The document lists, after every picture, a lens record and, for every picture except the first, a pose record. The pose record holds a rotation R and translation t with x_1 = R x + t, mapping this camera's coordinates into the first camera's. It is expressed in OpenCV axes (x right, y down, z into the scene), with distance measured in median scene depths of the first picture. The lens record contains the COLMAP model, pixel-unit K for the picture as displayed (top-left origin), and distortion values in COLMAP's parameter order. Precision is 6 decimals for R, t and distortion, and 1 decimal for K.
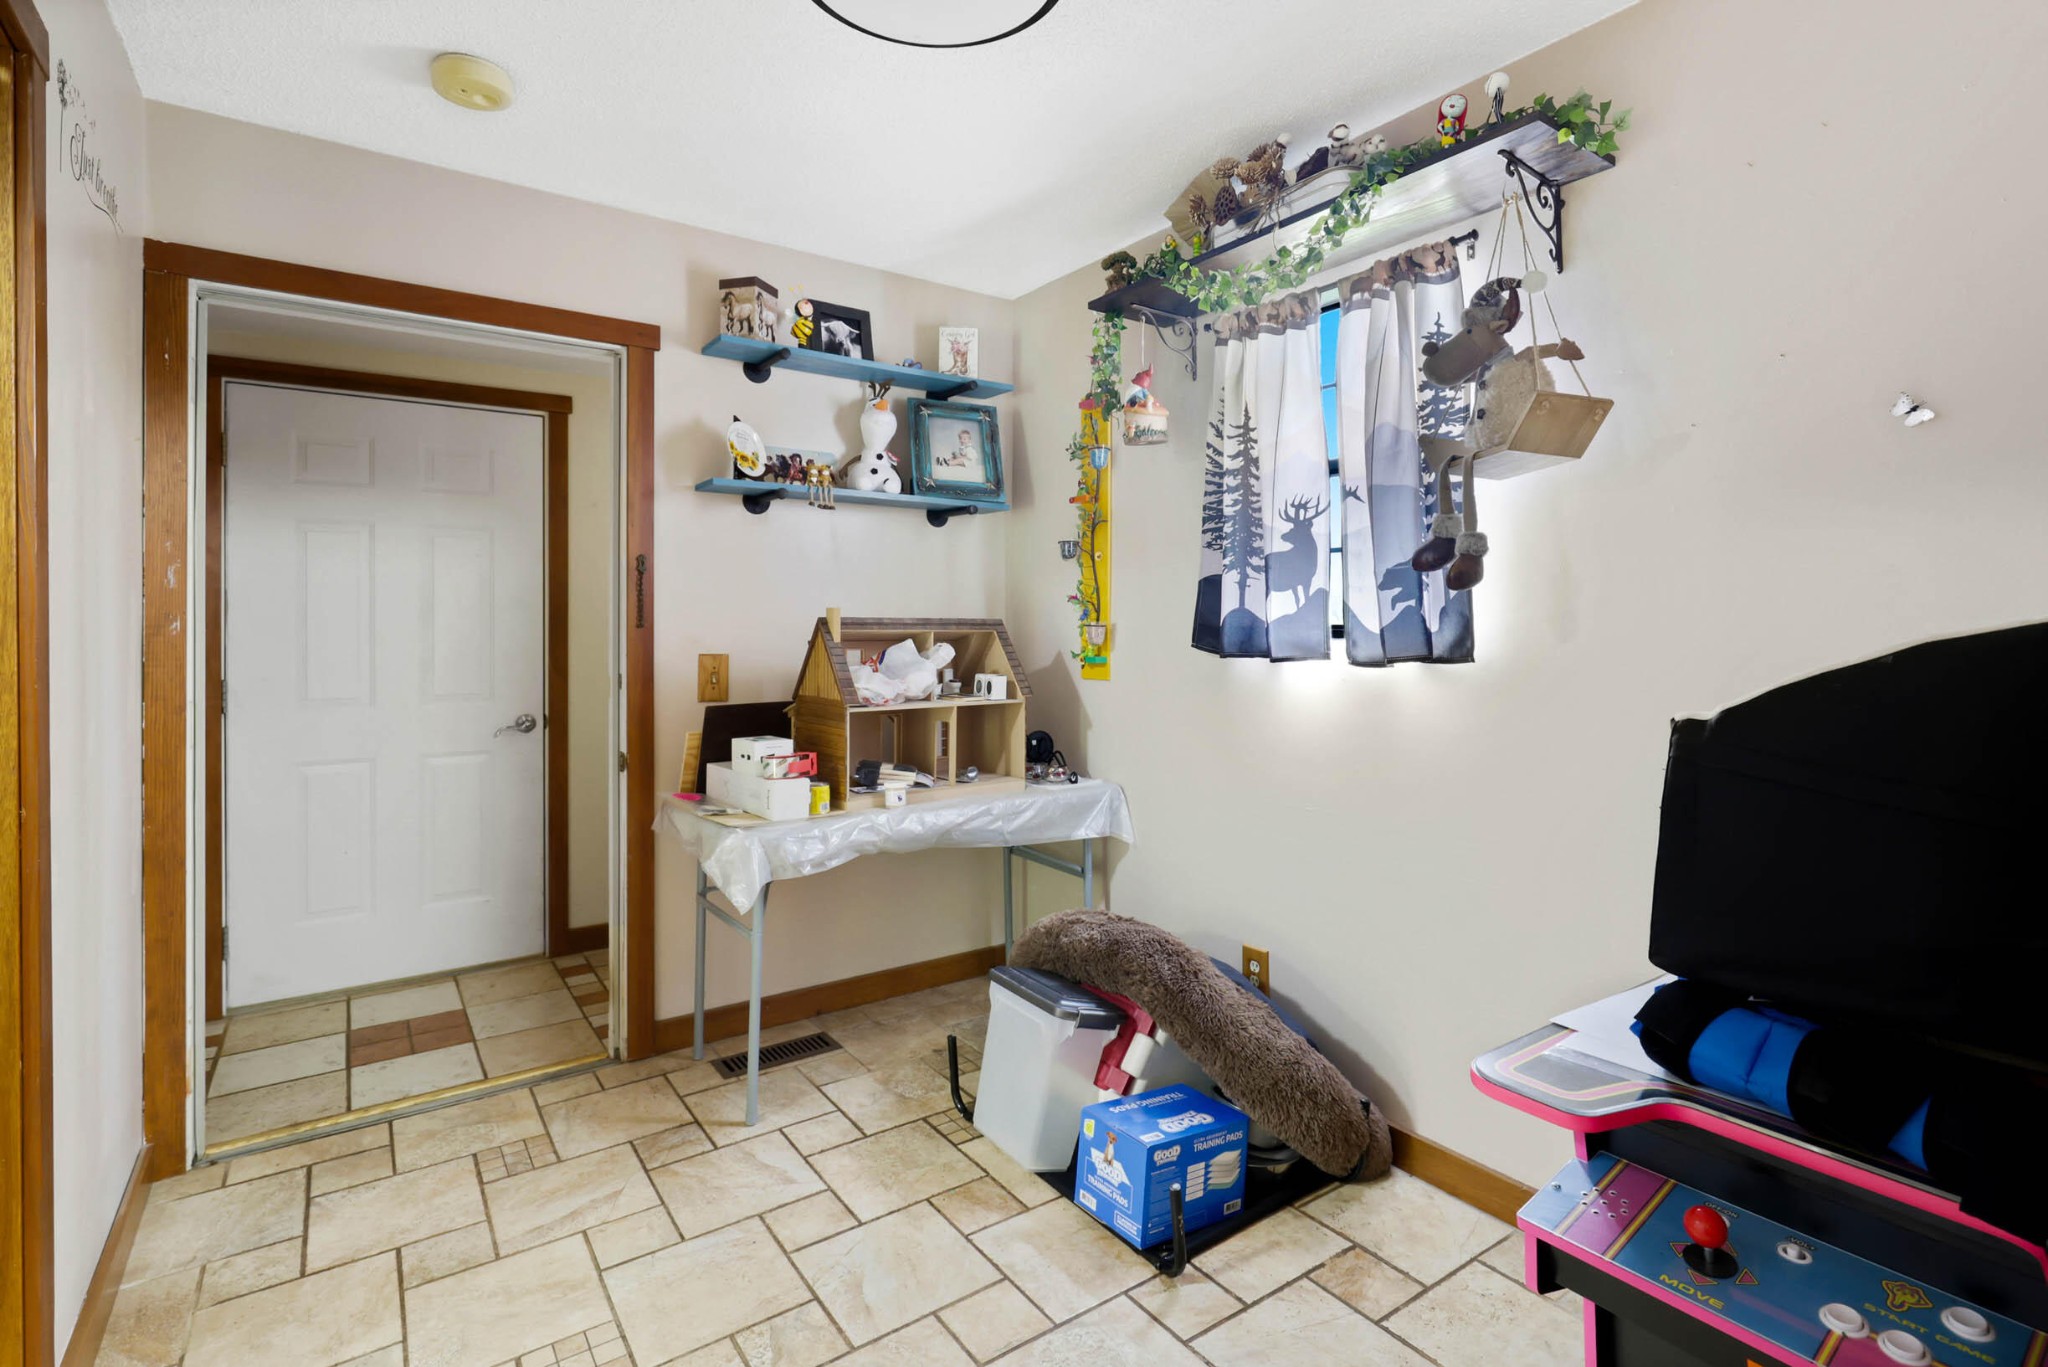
lens RADIAL K [[943.3, 0, 1010.7], [0, 943.3, 631.7], [0, 0, 1]] dist [-0.001927, -0.002444]
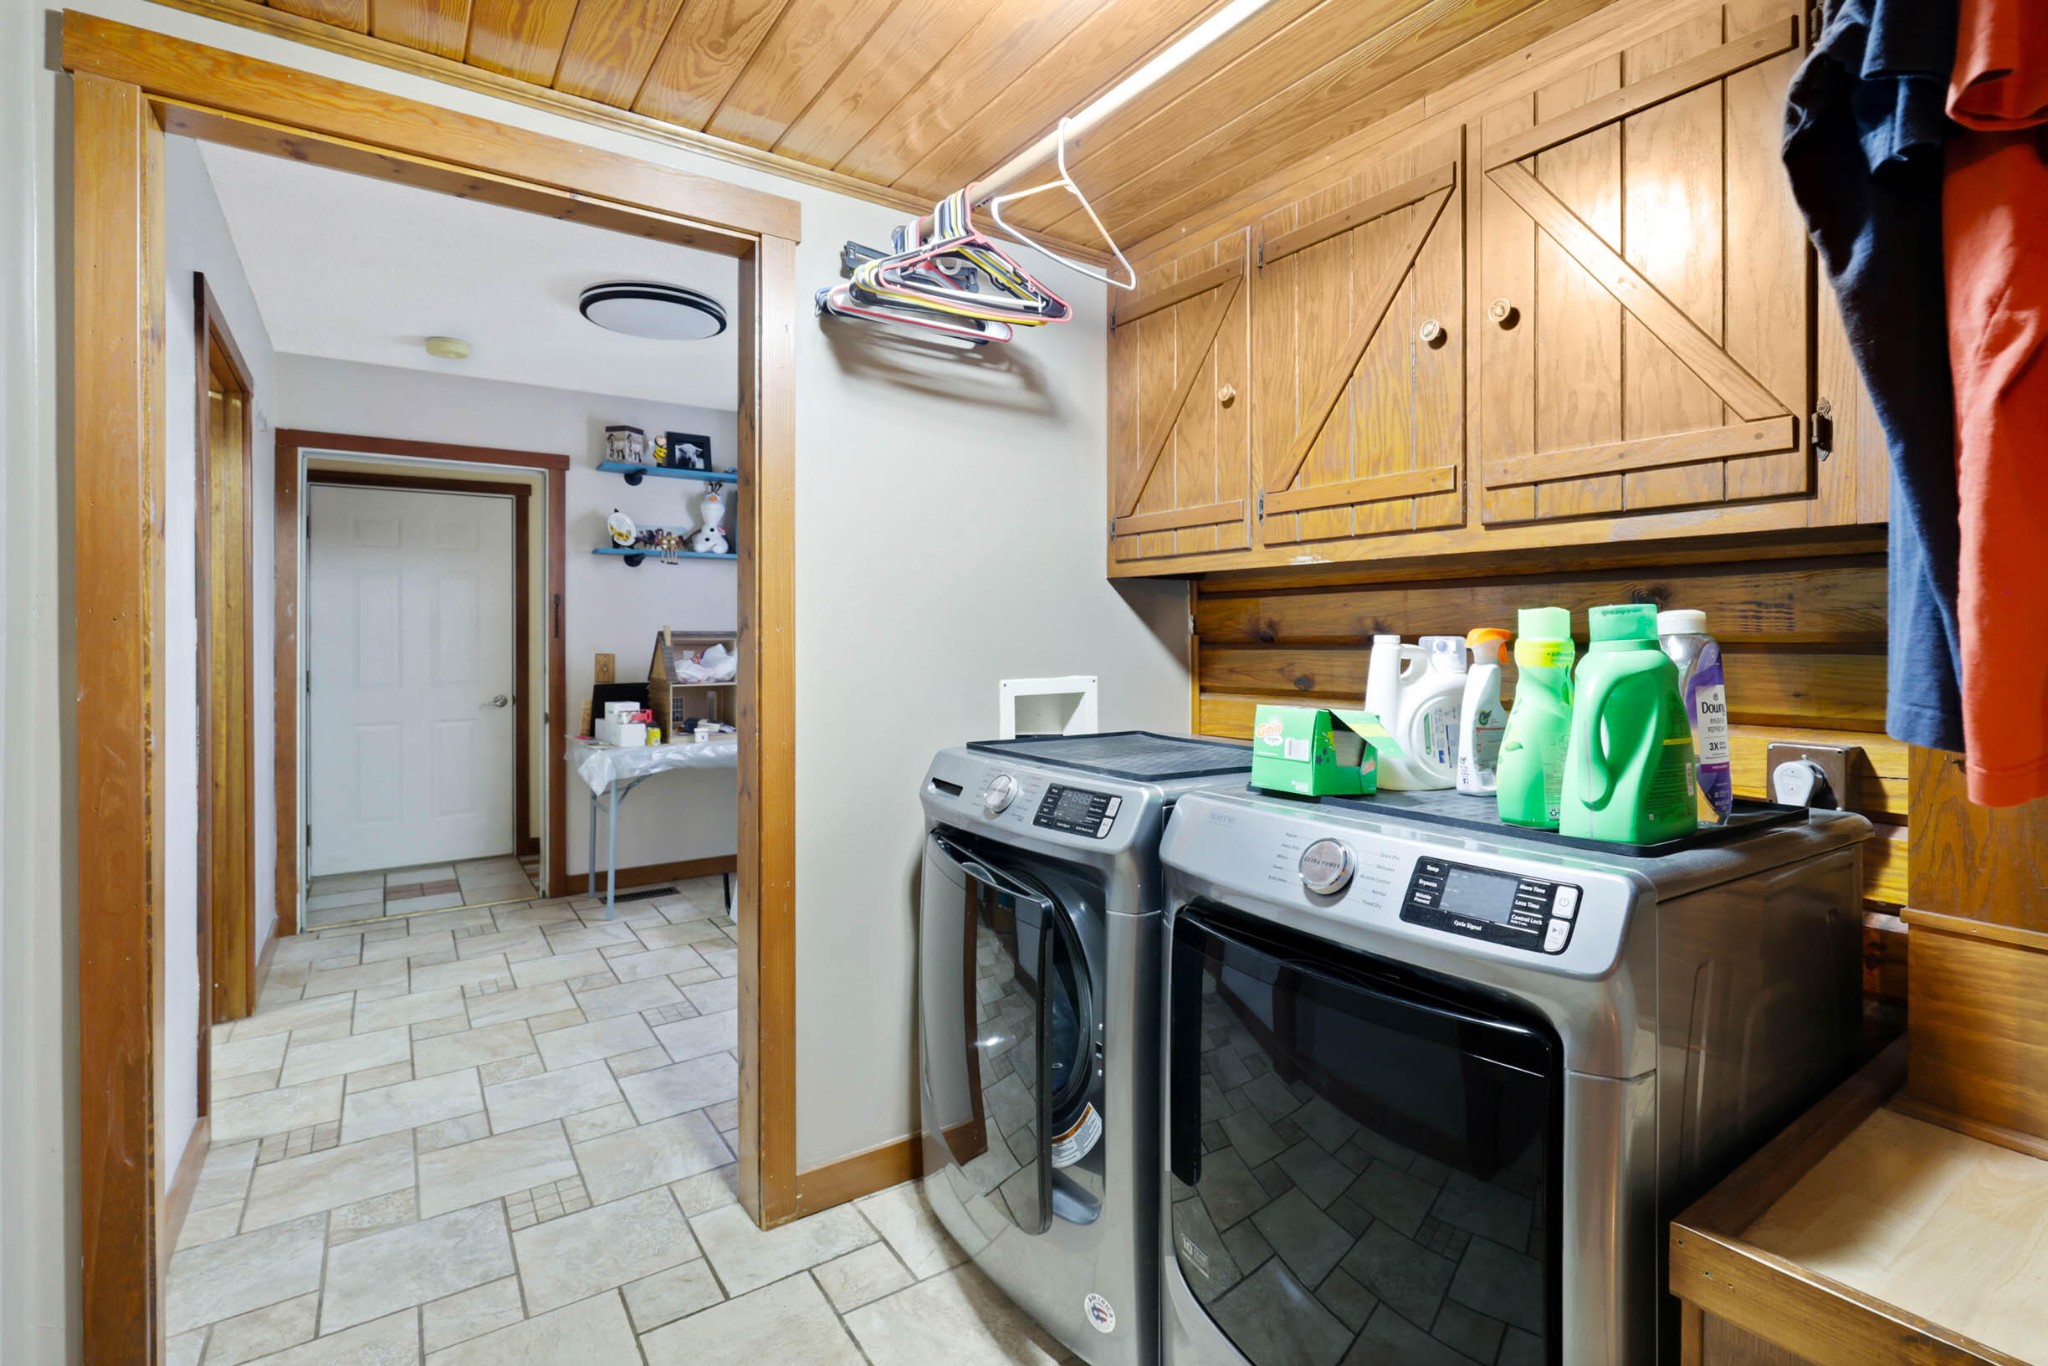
lens RADIAL K [[943.3, 0, 1015.7], [0, 943.3, 639.4], [0, 0, 1]] dist [-0.001927, -0.002444]
pose [[0.999642, -0.002403, -0.026666, 0.457507], [0.002348, 0.999995, -0.002115, 0.004268], [0.026671, 0.002052, 0.999642, -0.637319]]
